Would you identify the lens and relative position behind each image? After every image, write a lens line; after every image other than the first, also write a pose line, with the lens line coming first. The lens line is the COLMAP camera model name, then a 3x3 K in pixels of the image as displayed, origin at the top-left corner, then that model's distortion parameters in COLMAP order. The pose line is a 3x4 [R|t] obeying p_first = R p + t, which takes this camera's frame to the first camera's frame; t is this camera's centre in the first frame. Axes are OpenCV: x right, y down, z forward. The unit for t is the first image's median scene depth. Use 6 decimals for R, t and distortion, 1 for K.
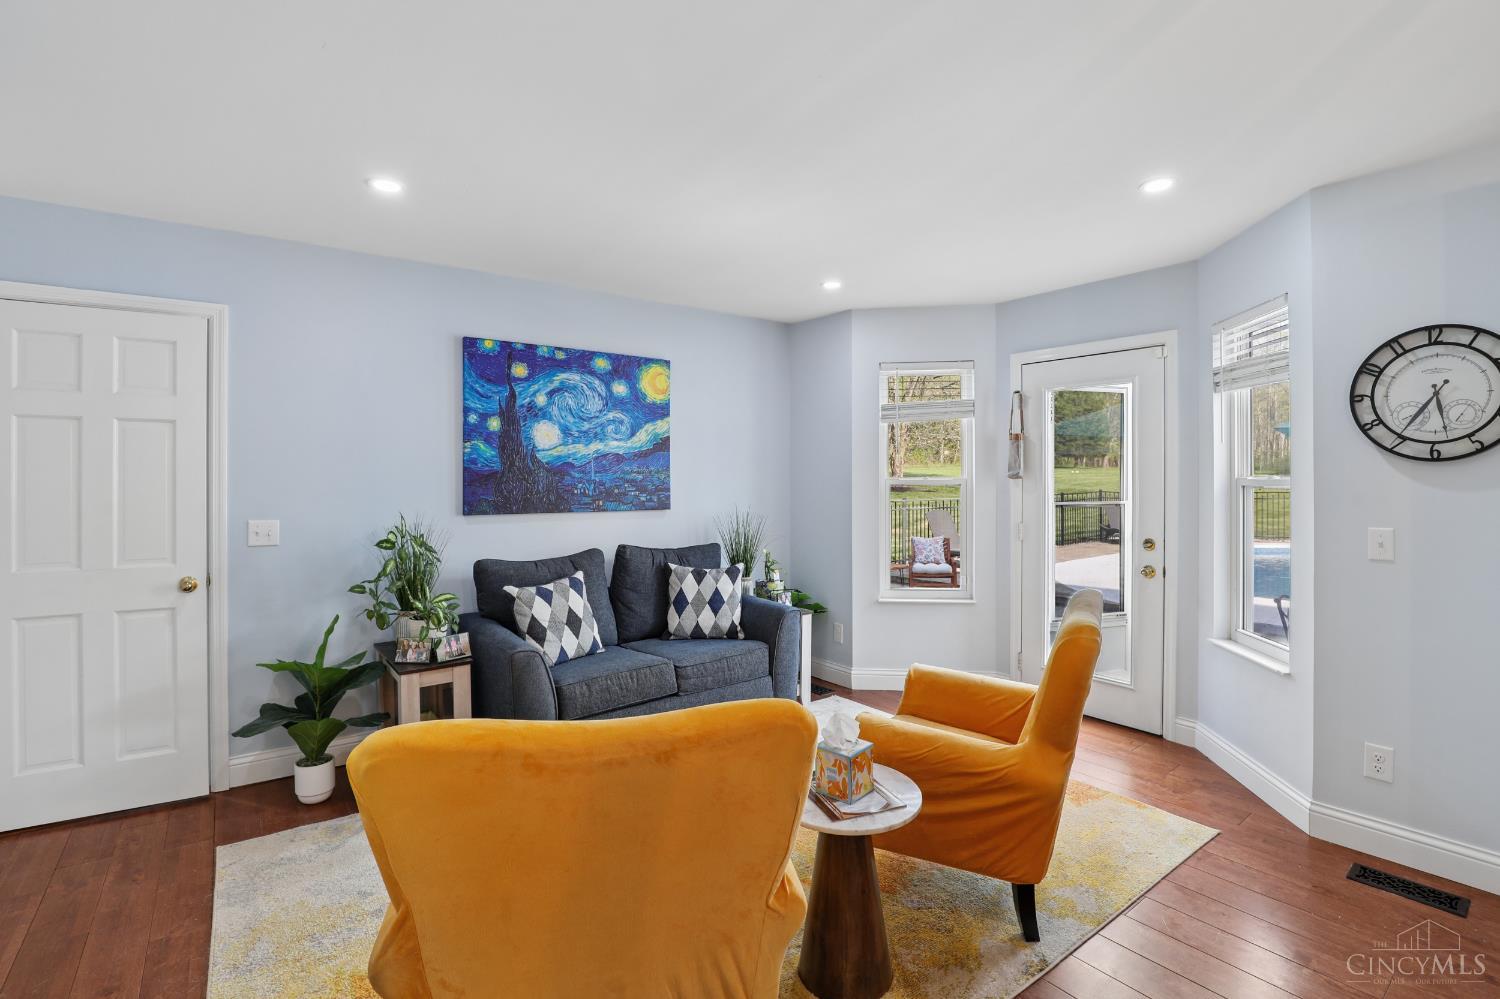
lens RADIAL K [[693.5, 0, 750.8], [0, 693.5, 482.0], [0, 0, 1]] dist [-0.040968, 0.009105]
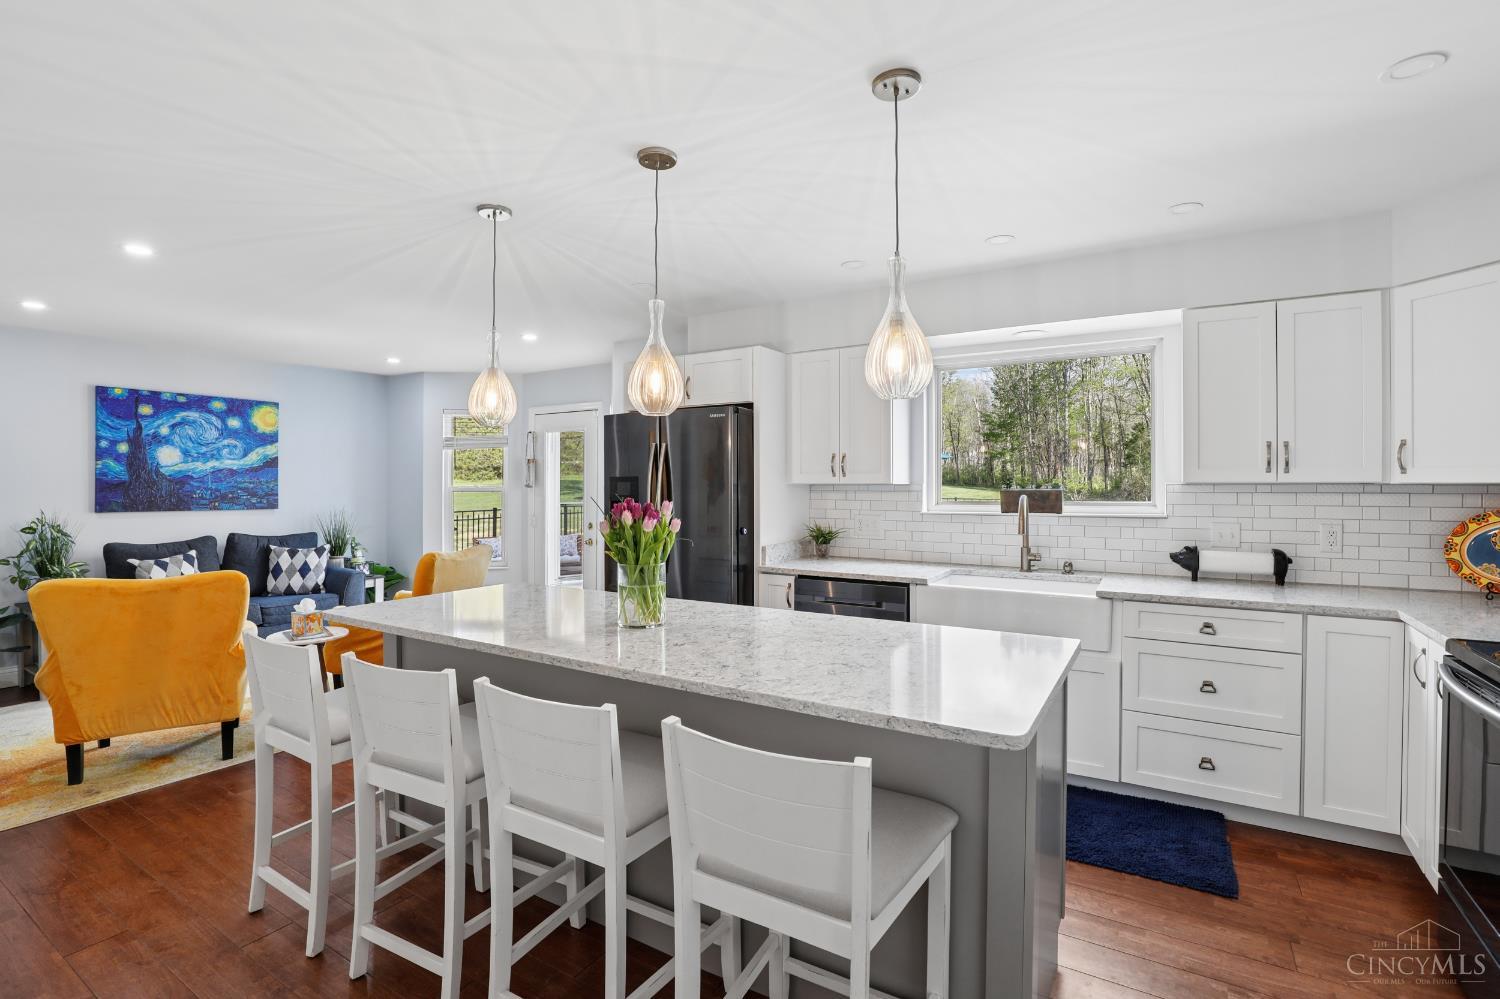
lens RADIAL K [[694.6, 0, 751.3], [0, 694.6, 485.2], [0, 0, 1]] dist [-0.042283, 0.009153]
pose [[0.934909, 0.003255, 0.354873, 0.329610], [-0.000280, 0.999964, -0.008434, 0.003564], [-0.354888, 0.007786, 0.934876, -0.719902]]
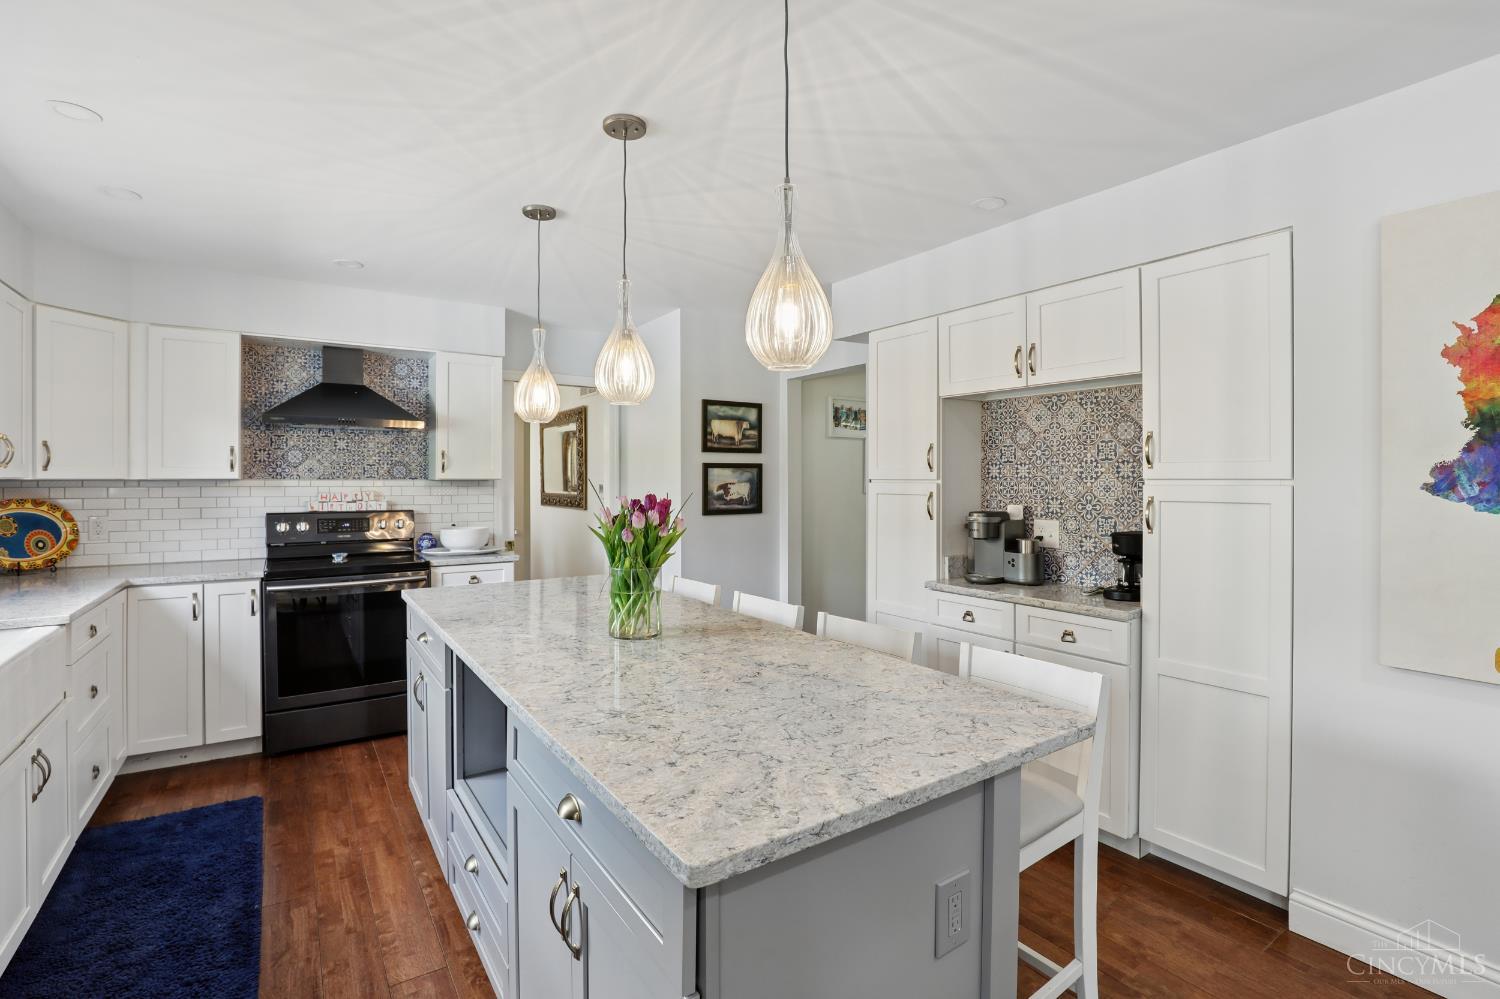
lens RADIAL K [[693.5, 0, 750.8], [0, 693.5, 482.0], [0, 0, 1]] dist [-0.040968, 0.009105]
pose [[-0.998001, 0.004003, 0.063072, 0.329602], [0.004693, 0.999931, 0.010792, -0.005496], [-0.063025, 0.011066, -0.997951, 0.418824]]
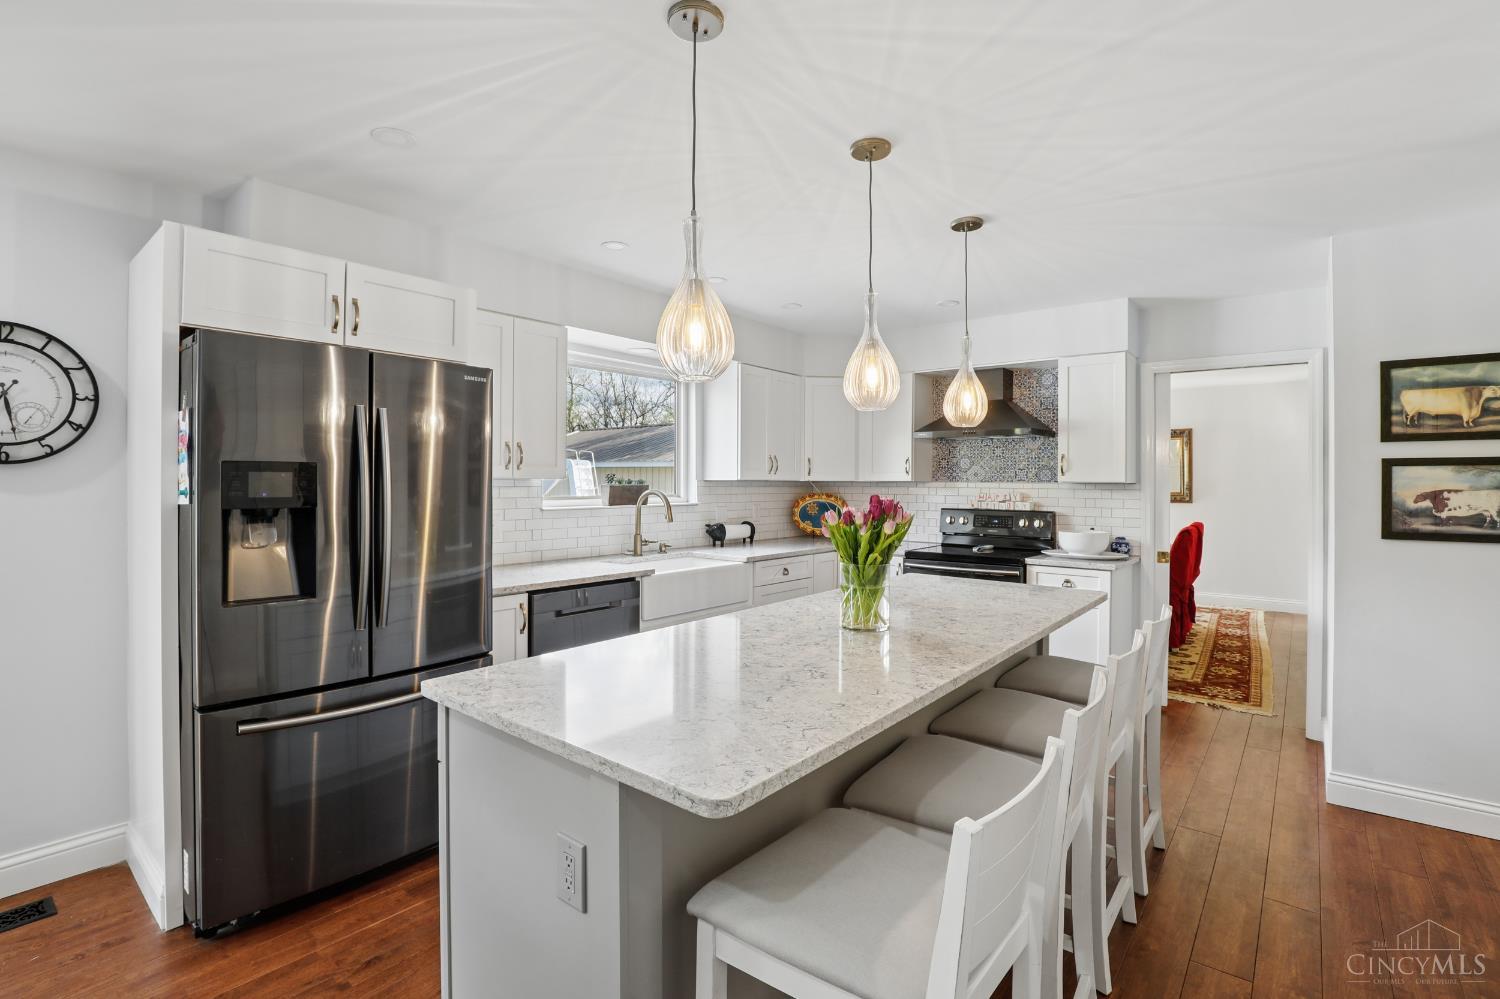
lens RADIAL K [[692.6, 0, 749.4], [0, 692.6, 478.0], [0, 0, 1]] dist [-0.037960, 0.007613]
pose [[-0.221917, 0.007506, 0.975037, -0.085138], [0.002563, 0.999971, -0.007115, -0.000569], [-0.975062, 0.000920, -0.221930, 0.103754]]
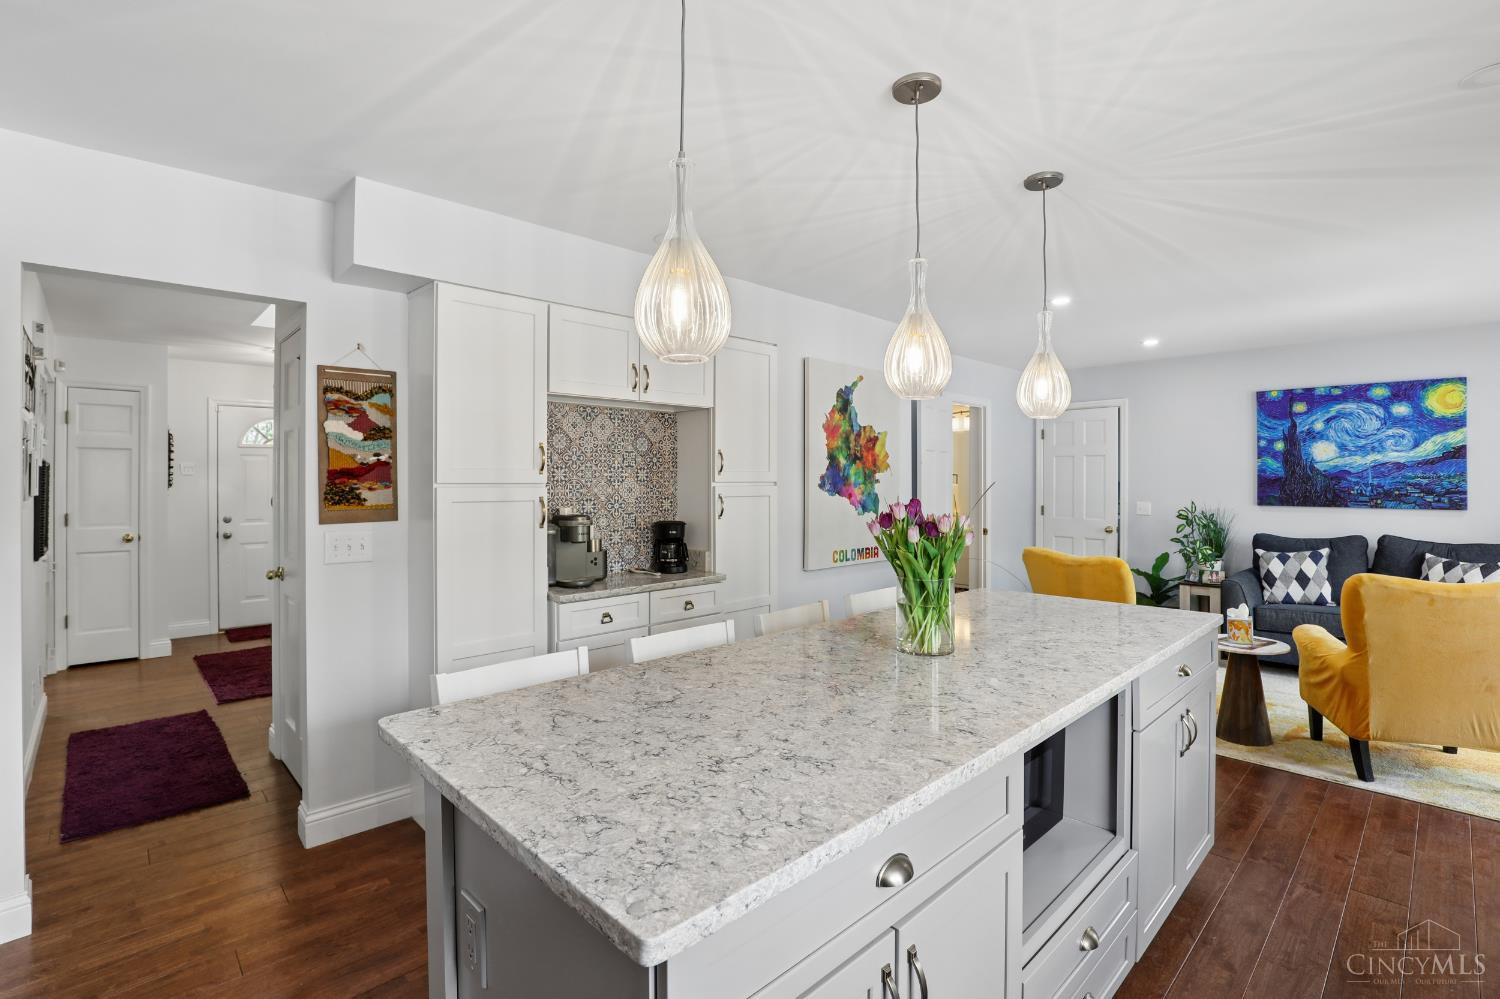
lens RADIAL K [[693.5, 0, 750.8], [0, 693.5, 482.0], [0, 0, 1]] dist [-0.040968, 0.009105]
pose [[0.110169, 0.005174, -0.993899, 0.943434], [-0.006190, 0.999971, 0.004519, -0.004388], [0.993894, 0.005655, 0.110198, -0.302435]]
